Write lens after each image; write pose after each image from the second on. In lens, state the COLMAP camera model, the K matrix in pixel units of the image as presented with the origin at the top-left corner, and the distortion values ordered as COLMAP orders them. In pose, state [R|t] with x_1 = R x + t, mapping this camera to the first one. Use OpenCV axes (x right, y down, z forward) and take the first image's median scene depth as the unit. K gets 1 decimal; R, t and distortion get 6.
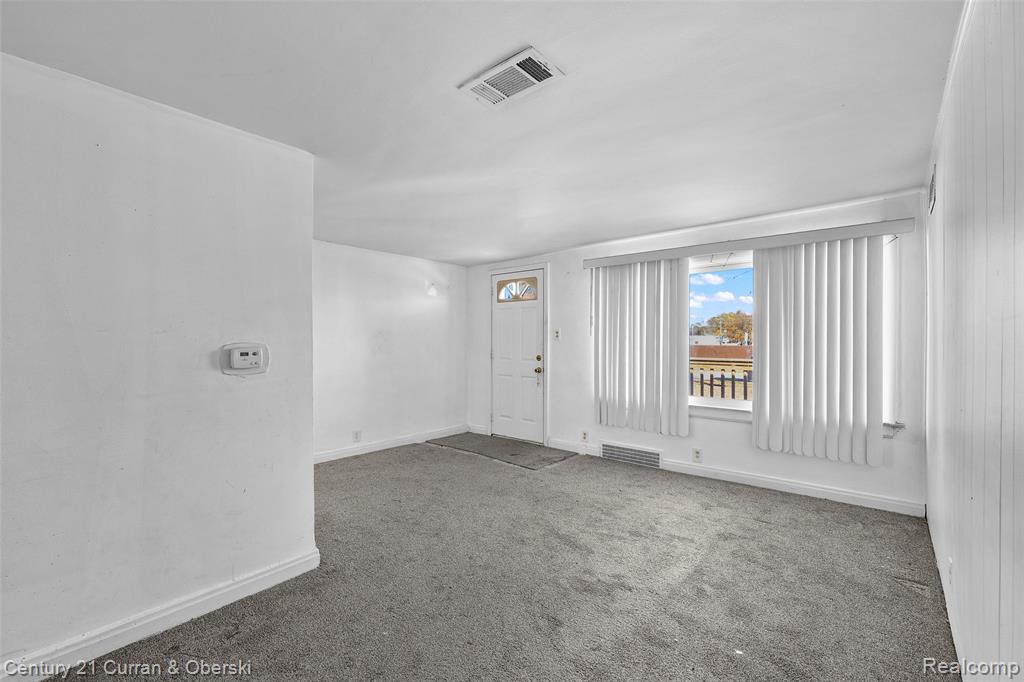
lens RADIAL K [[422.2, 0, 507.9], [0, 422.2, 341.0], [0, 0, 1]] dist [-0.004872, 0.001232]
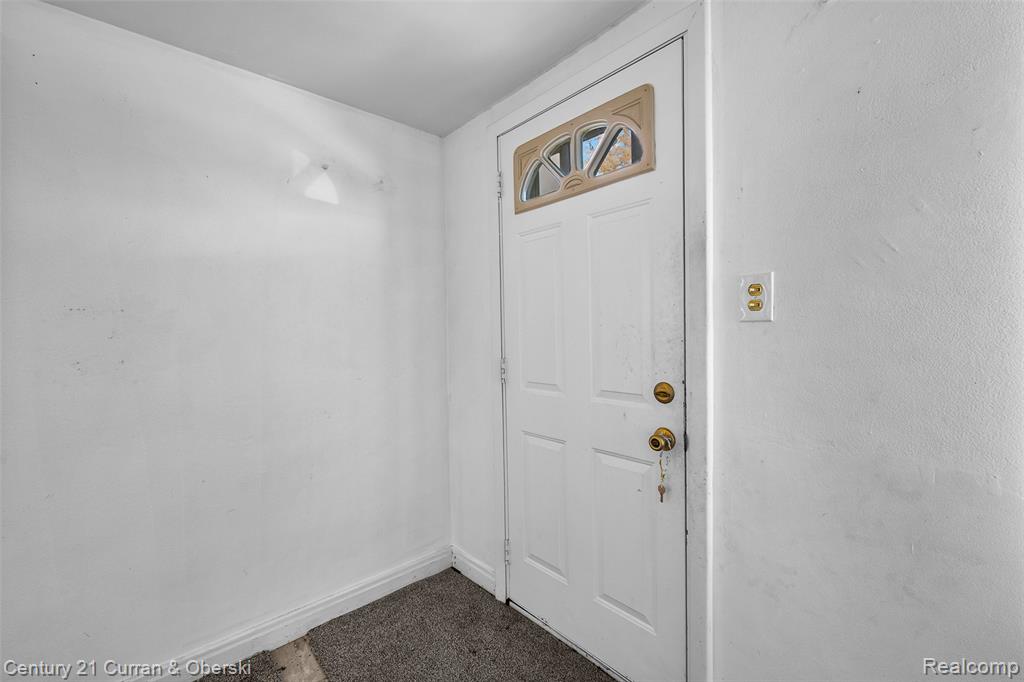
lens RADIAL K [[422.2, 0, 509.7], [0, 422.2, 343.1], [0, 0, 1]] dist [-0.004872, 0.001232]
pose [[0.991869, -0.011793, -0.126712, 0.016546], [0.013464, 0.999833, 0.012340, 0.006913], [0.126545, -0.013945, 0.991863, 1.063427]]
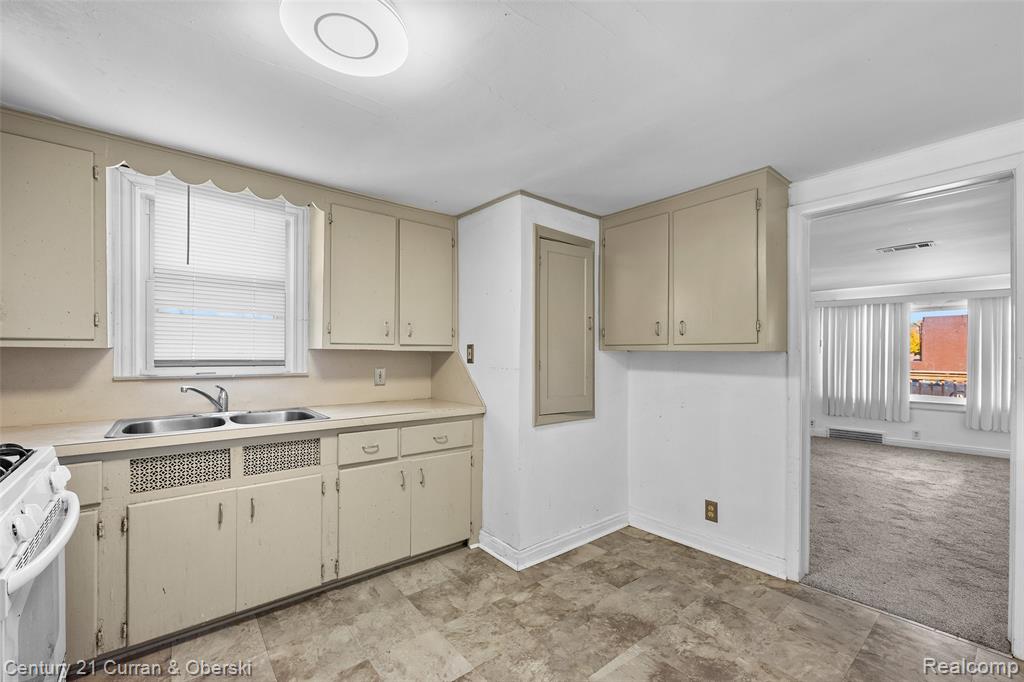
lens RADIAL K [[422.2, 0, 499.3], [0, 422.2, 354.4], [0, 0, 1]] dist [-0.004872, 0.001232]
pose [[0.988461, 0.002911, -0.151445, -0.871440], [-0.002708, 0.999995, 0.001546, -0.012995], [0.151449, -0.001118, 0.988464, -0.771334]]
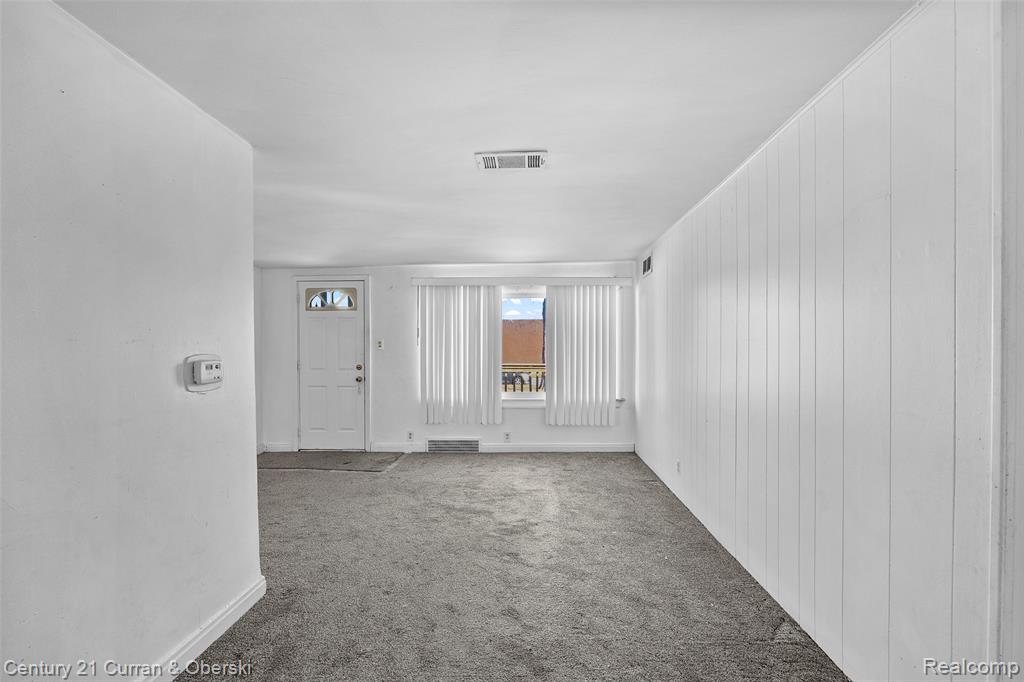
lens RADIAL K [[422.2, 0, 500.1], [0, 422.2, 355.1], [0, 0, 1]] dist [-0.004872, 0.001232]
pose [[0.795290, -0.011125, 0.606127, -0.403170], [0.004321, 0.999910, 0.012684, -0.001375], [-0.606214, -0.007468, 0.795267, -0.034462]]
